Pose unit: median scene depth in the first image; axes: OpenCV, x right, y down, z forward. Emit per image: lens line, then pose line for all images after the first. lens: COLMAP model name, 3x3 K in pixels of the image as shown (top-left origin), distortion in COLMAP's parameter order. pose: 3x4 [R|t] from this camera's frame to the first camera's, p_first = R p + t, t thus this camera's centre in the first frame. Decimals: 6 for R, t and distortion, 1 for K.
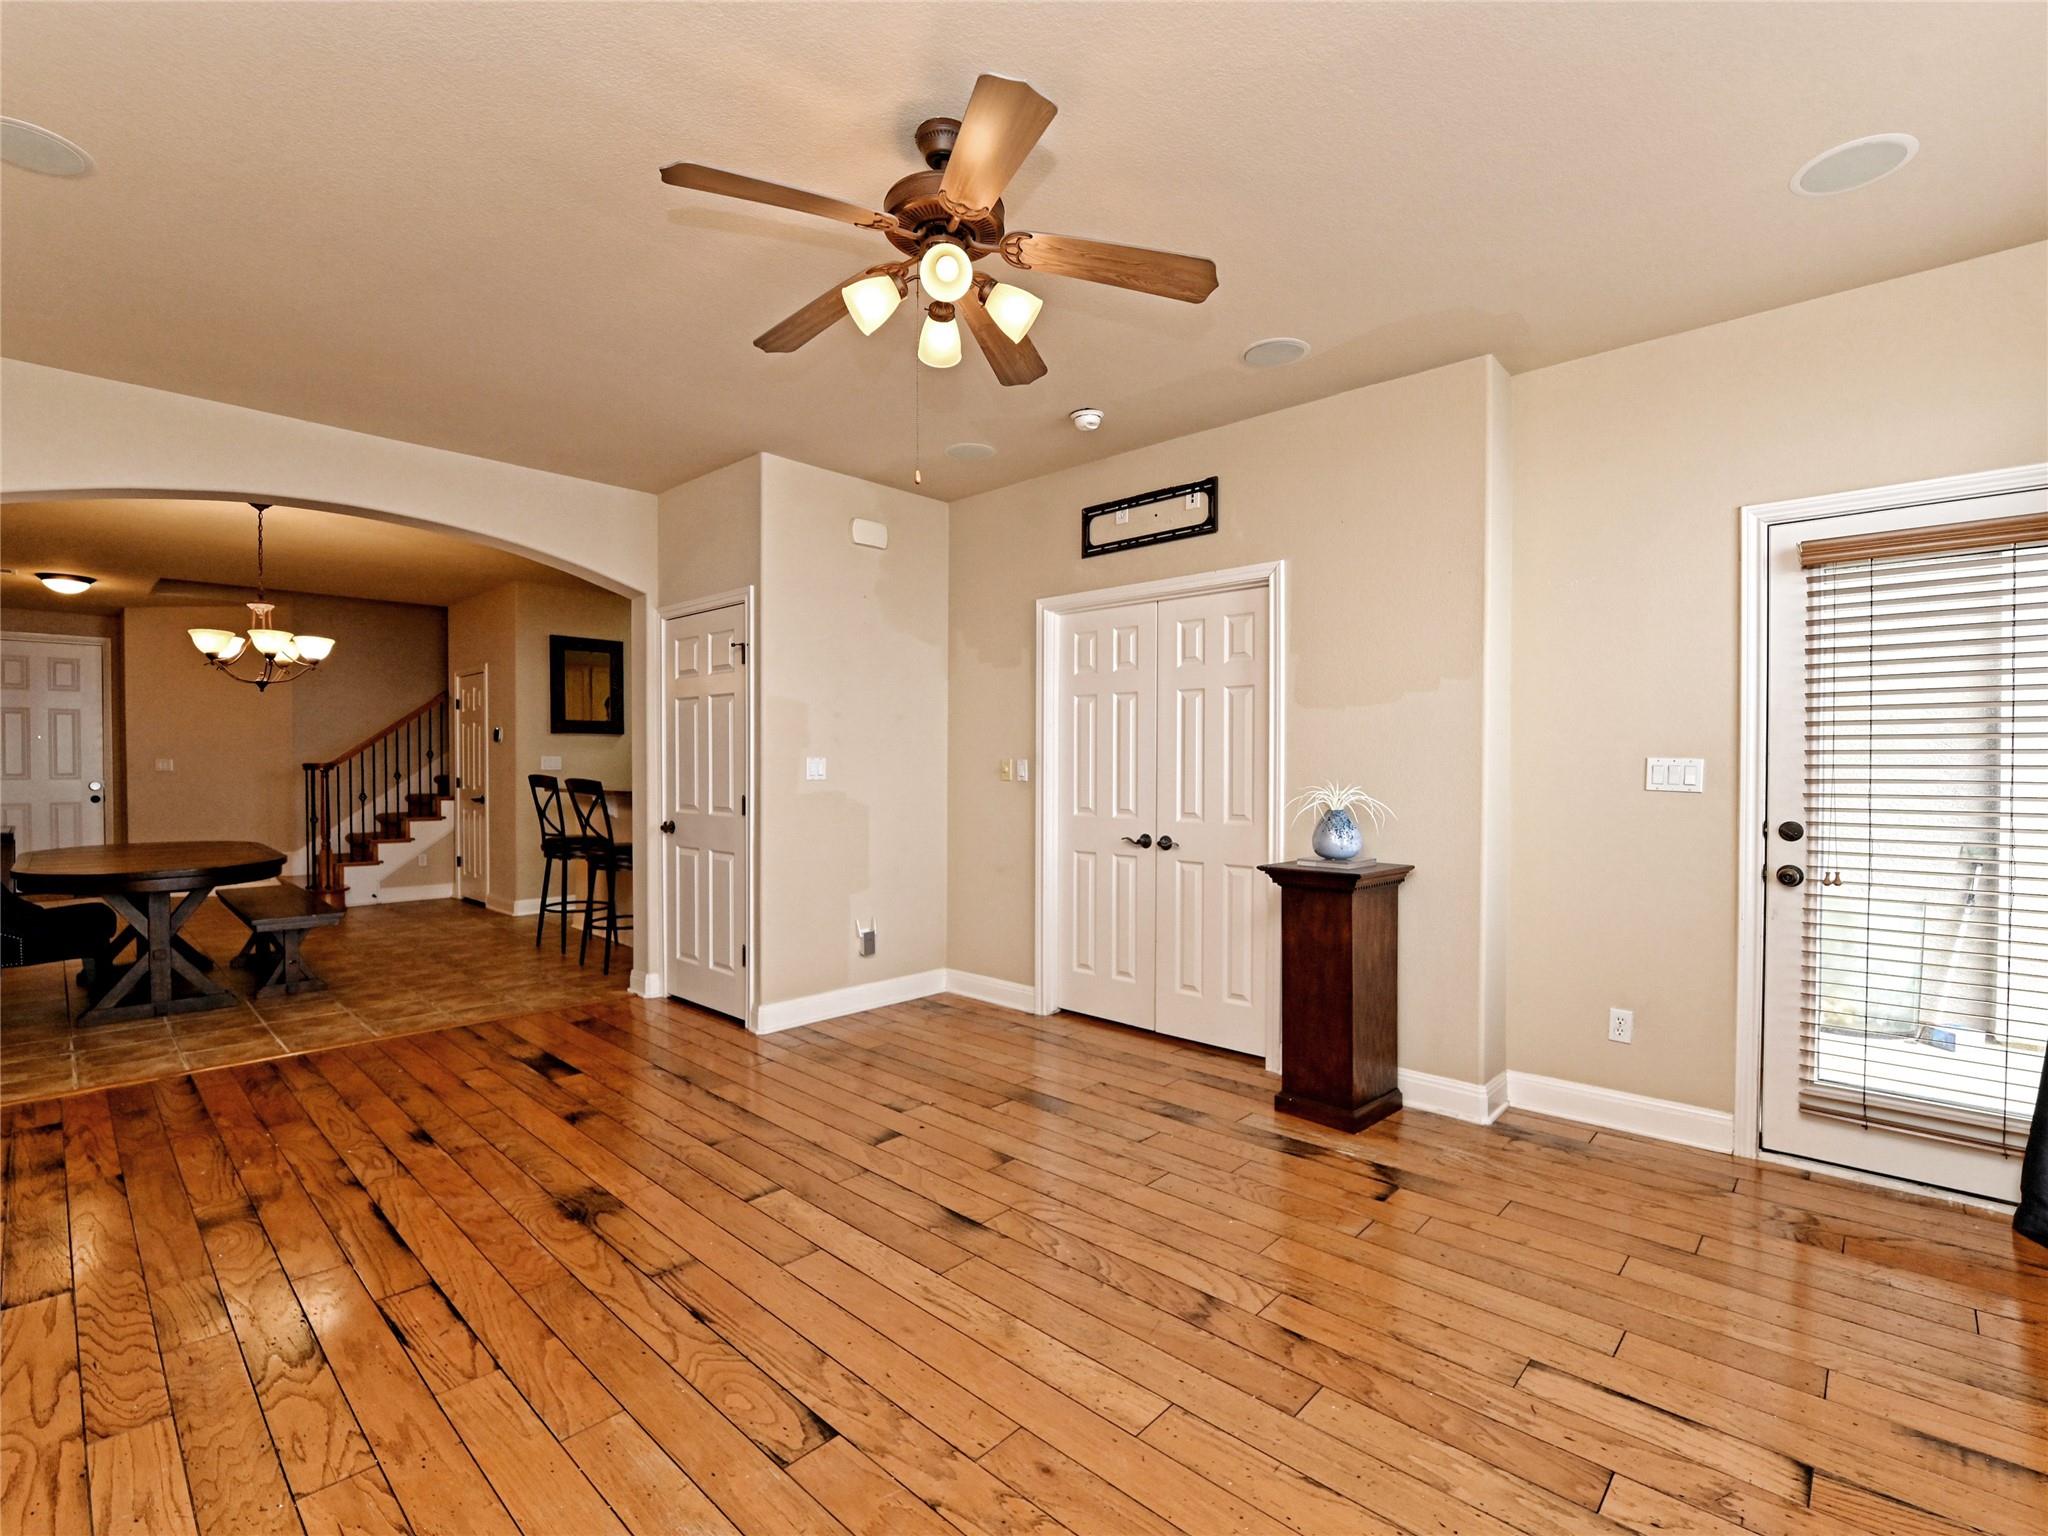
lens RADIAL K [[934.0, 0, 1013.4], [0, 934.0, 781.4], [0, 0, 1]] dist [-0.010046, -0.004808]
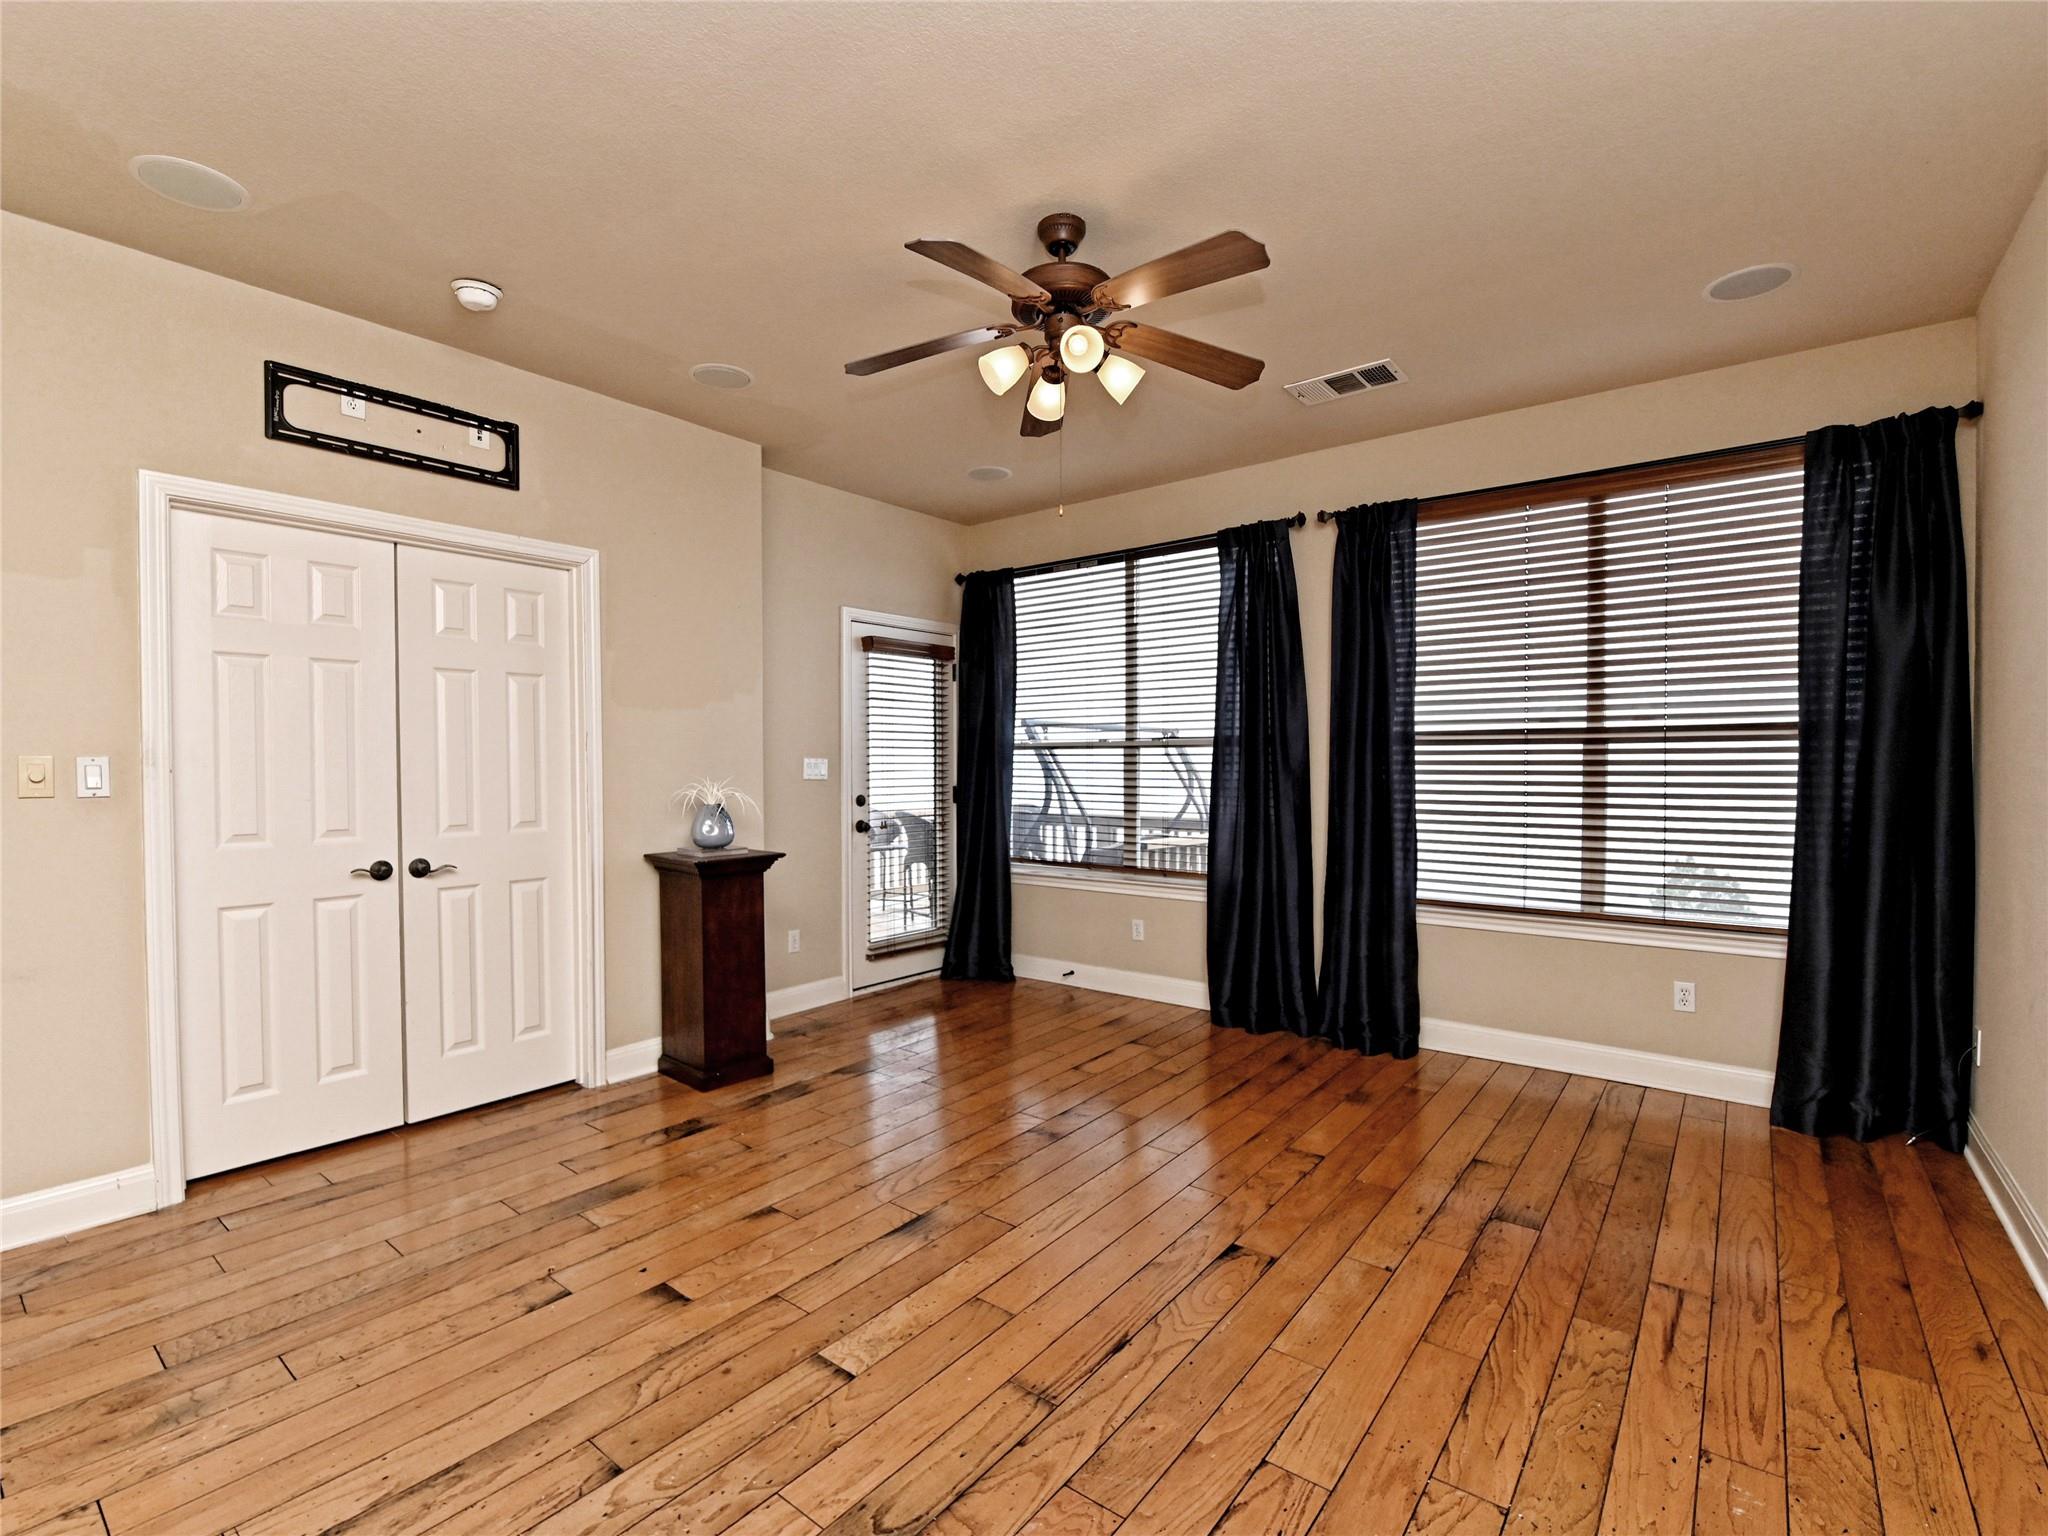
lens RADIAL K [[934.0, 0, 1013.4], [0, 934.0, 781.4], [0, 0, 1]] dist [-0.010046, -0.004808]
pose [[-0.086442, -0.021585, 0.996023, -1.072365], [0.021538, 0.999491, 0.023529, -0.019125], [-0.996024, 0.023486, -0.085934, 1.001990]]
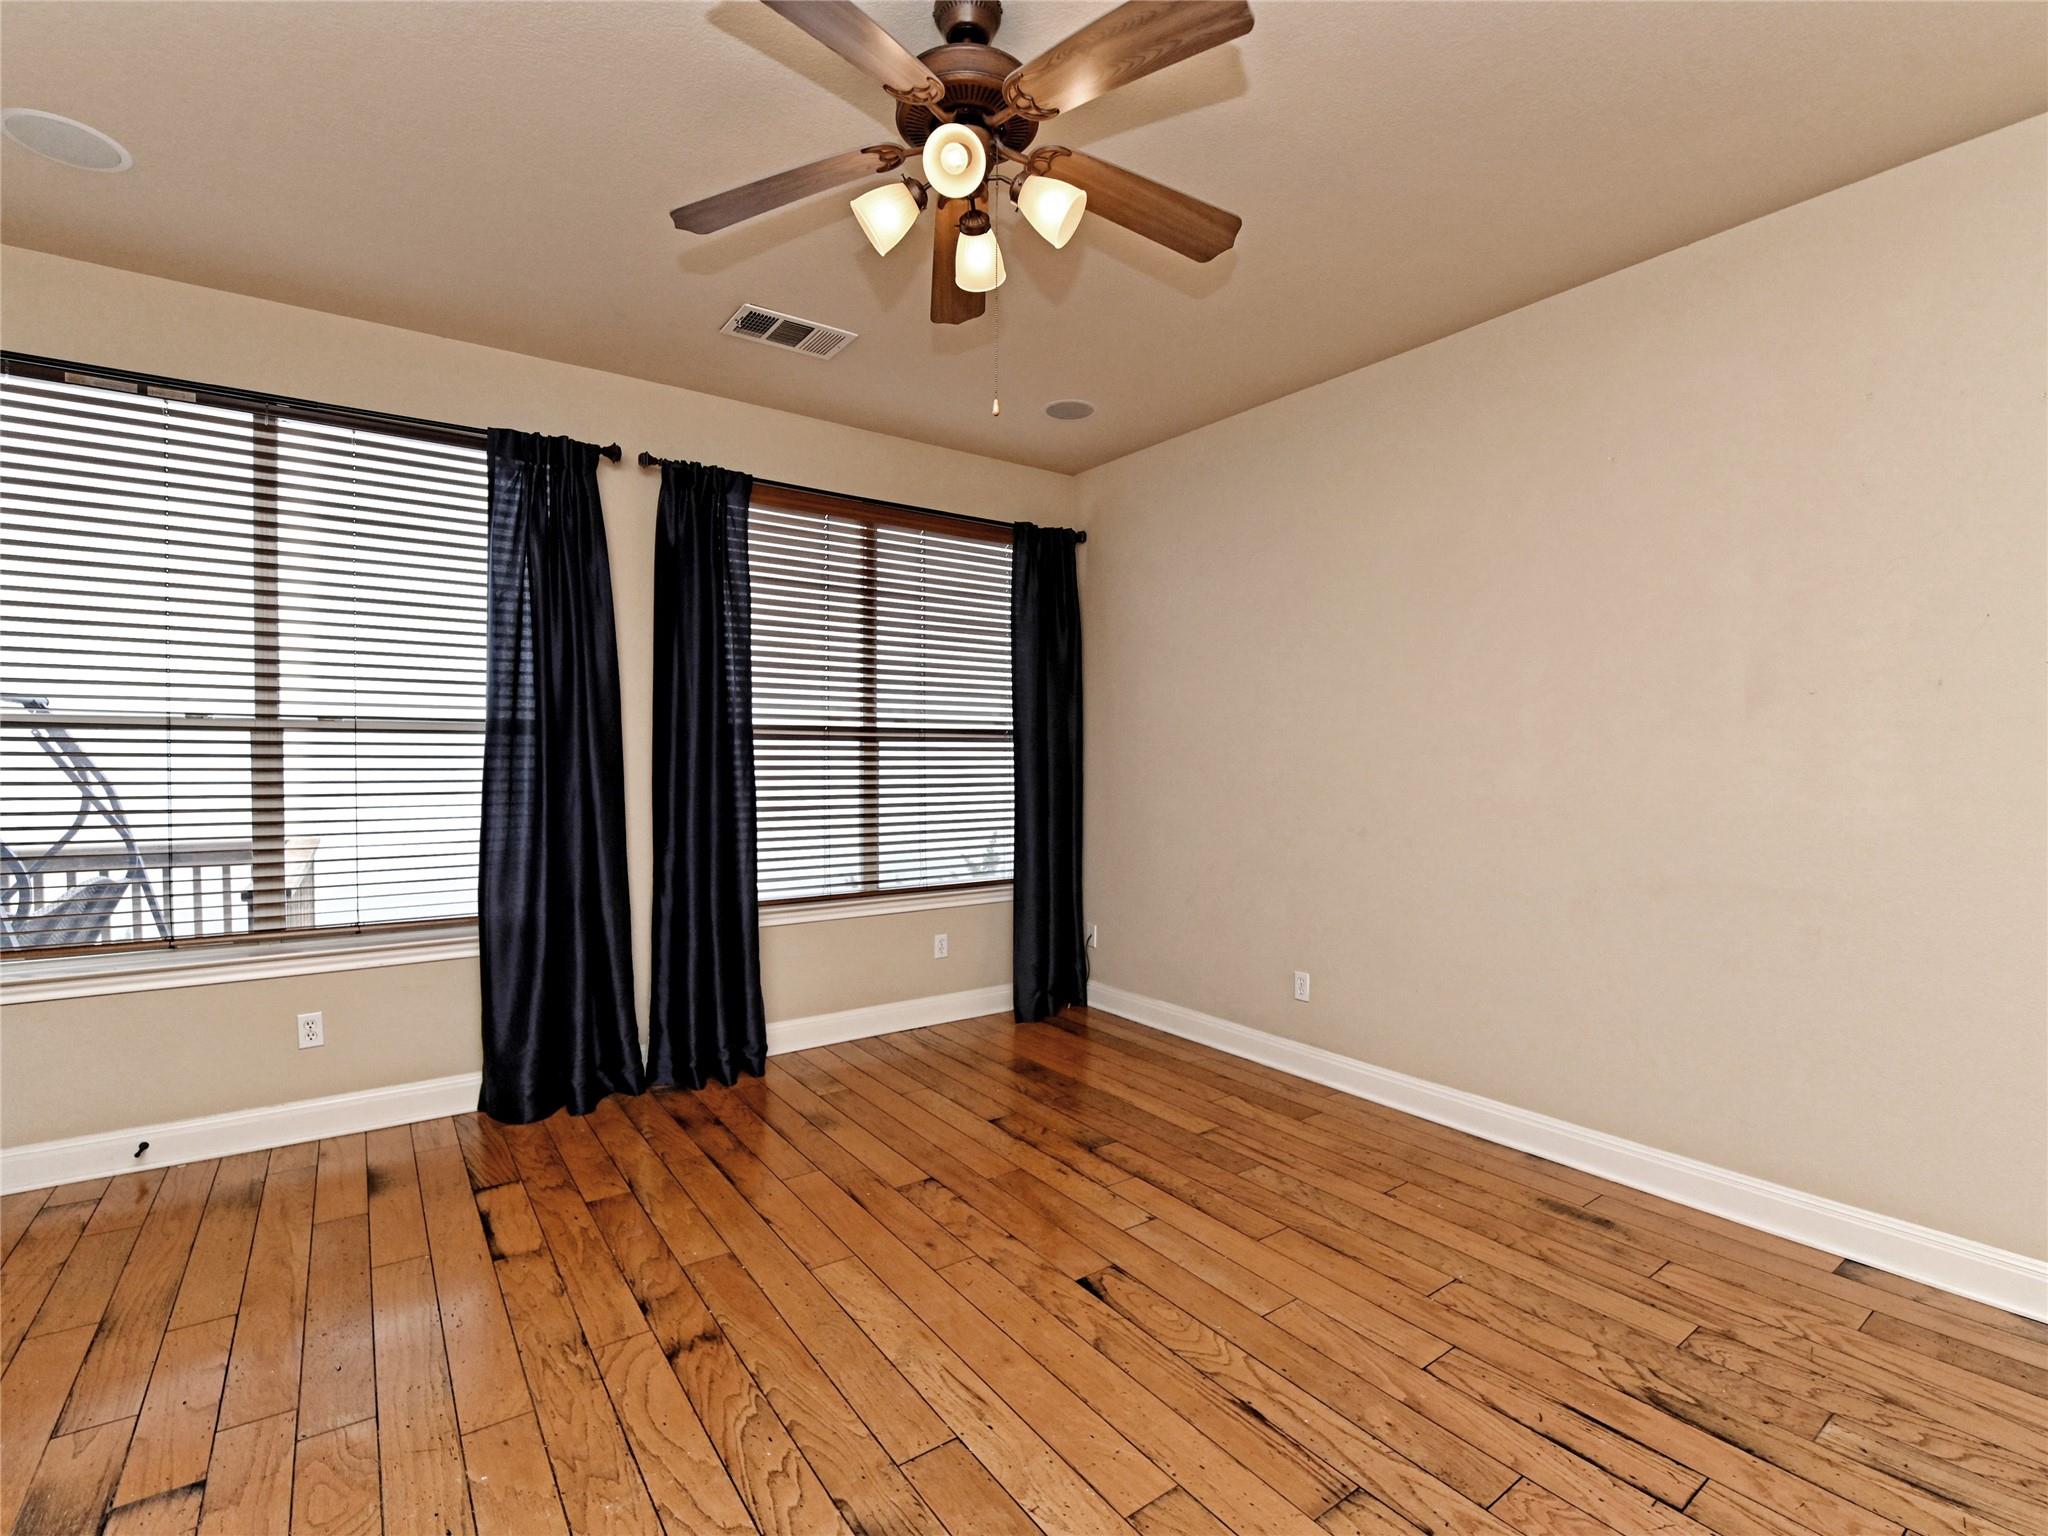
lens RADIAL K [[934.0, 0, 1013.4], [0, 934.0, 781.4], [0, 0, 1]] dist [-0.010046, -0.004808]
pose [[-0.980628, -0.009876, 0.195629, -0.243509], [-0.001221, 0.999017, 0.044316, -0.027507], [-0.195874, 0.043218, -0.979676, 1.570364]]
